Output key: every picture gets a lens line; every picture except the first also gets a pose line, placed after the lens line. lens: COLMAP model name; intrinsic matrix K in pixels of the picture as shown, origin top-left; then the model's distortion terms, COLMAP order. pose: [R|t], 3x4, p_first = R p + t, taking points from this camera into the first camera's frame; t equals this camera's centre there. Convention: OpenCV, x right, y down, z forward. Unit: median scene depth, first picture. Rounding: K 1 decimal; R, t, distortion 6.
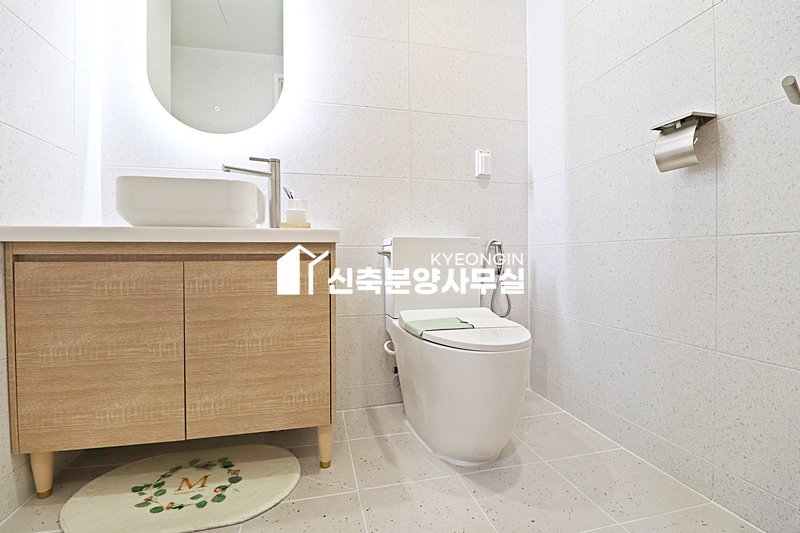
lens RADIAL K [[371.2, 0, 398.2], [0, 371.2, 263.5], [0, 0, 1]] dist [-0.010217, -0.005595]
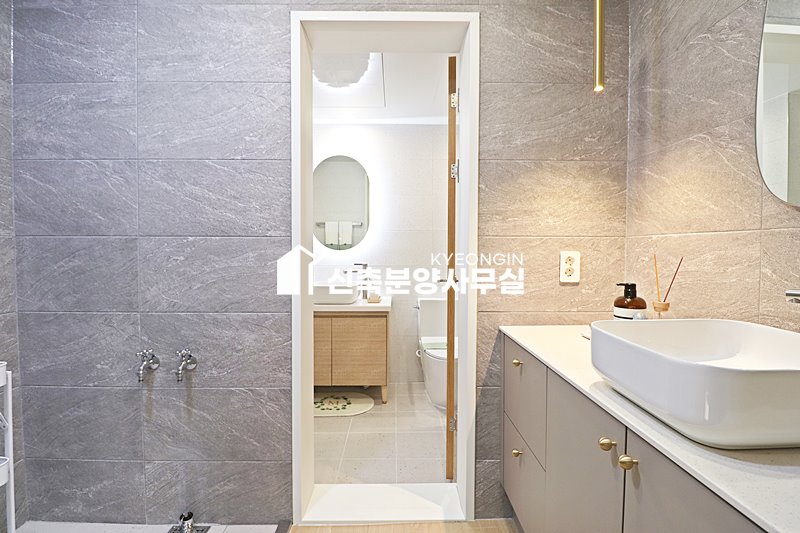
lens RADIAL K [[371.2, 0, 401.0], [0, 371.2, 264.3], [0, 0, 1]] dist [-0.010217, -0.005595]
pose [[0.976456, 0.015982, -0.215125, 0.420362], [-0.011340, 0.999676, 0.022796, -0.411762], [0.215420, -0.019820, 0.976320, -1.331787]]
